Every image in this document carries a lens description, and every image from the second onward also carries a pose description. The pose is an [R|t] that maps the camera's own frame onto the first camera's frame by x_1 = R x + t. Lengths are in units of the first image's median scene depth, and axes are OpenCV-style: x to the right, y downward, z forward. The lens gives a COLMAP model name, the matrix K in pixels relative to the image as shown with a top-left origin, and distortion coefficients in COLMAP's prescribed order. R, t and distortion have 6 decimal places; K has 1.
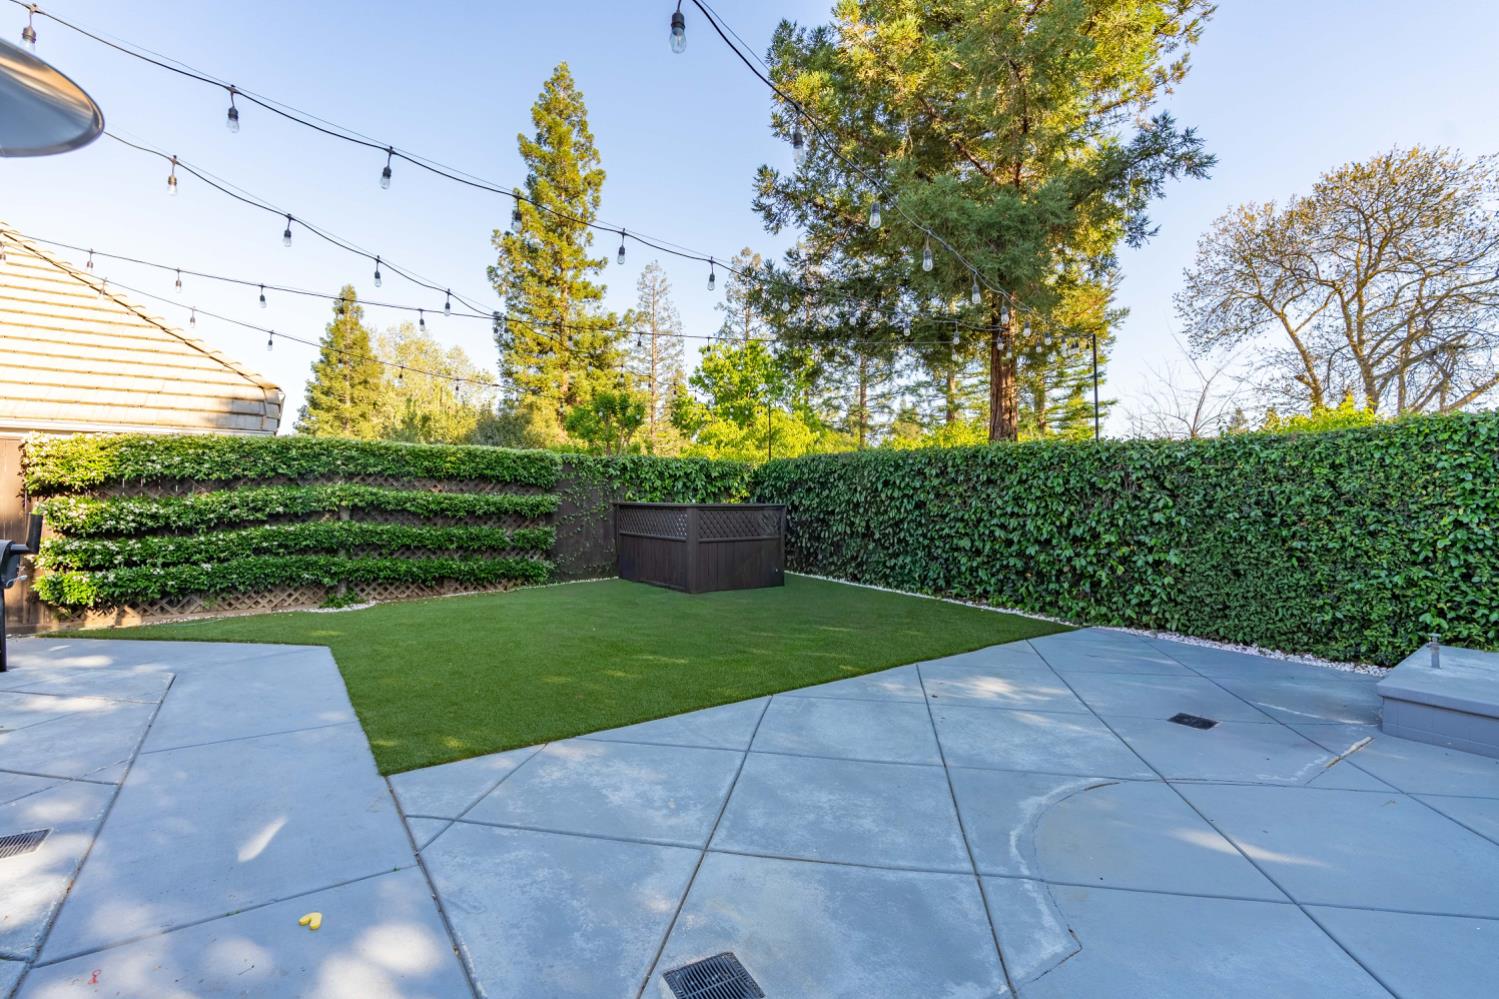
lens RADIAL K [[680.5, 0, 750.6], [0, 680.5, 500.9], [0, 0, 1]] dist [-0.006048, -0.000209]
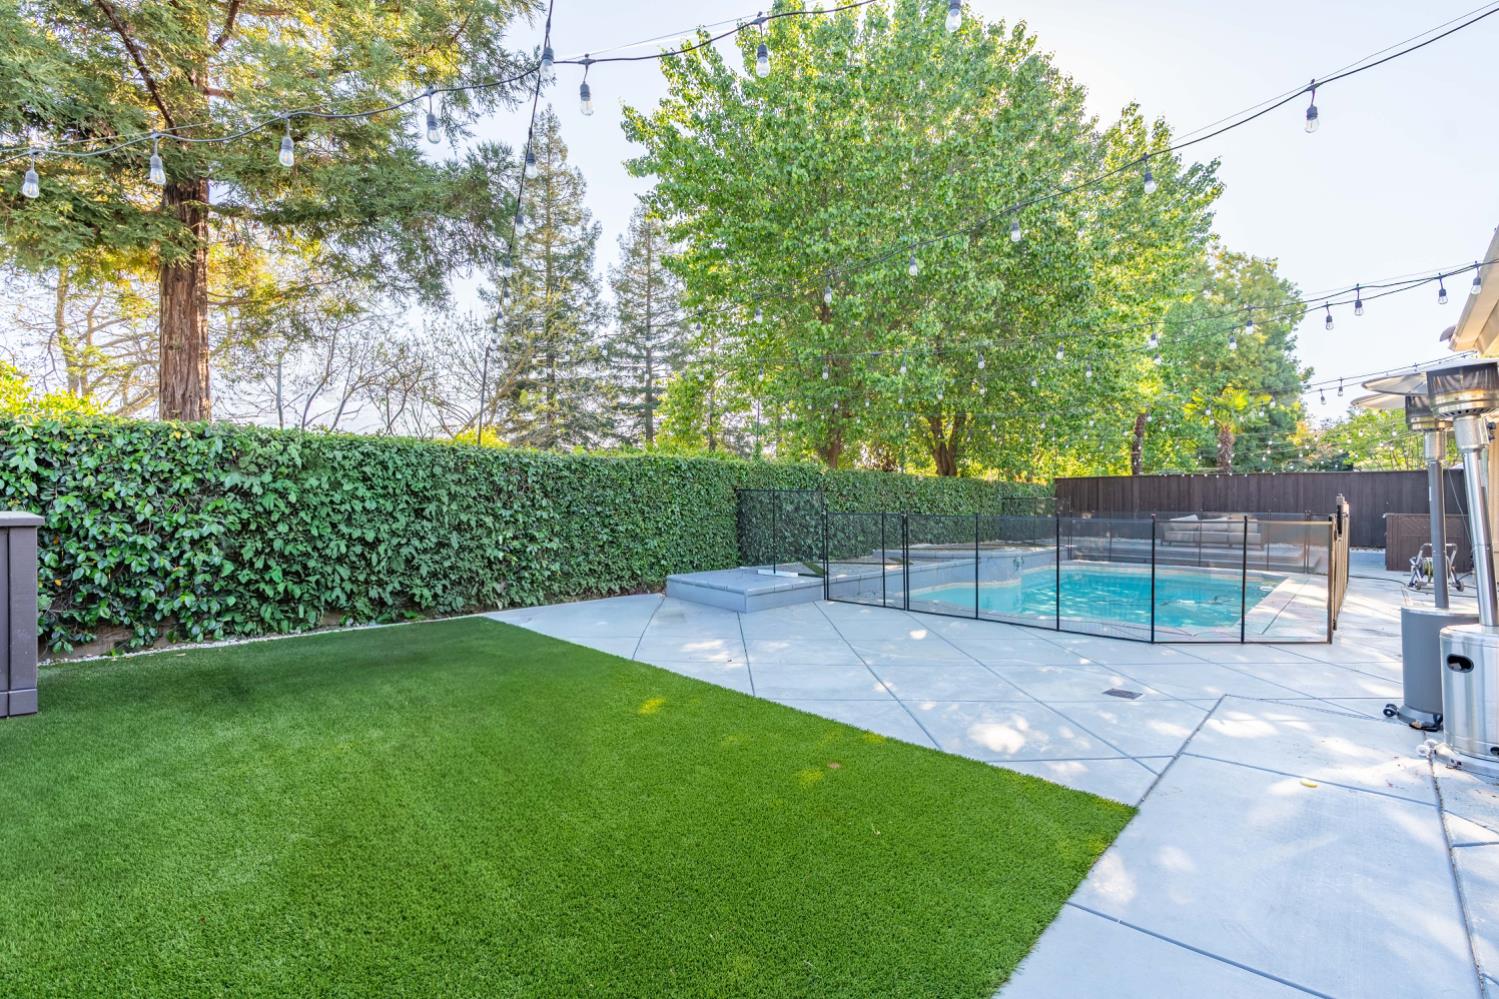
lens RADIAL K [[680.5, 0, 750.4], [0, 680.5, 498.1], [0, 0, 1]] dist [-0.006048, -0.000209]
pose [[-0.209329, -0.001541, 0.977844, -0.894450], [-0.000746, 0.999999, 0.001416, -0.011305], [-0.977845, -0.000433, -0.209330, 1.148542]]
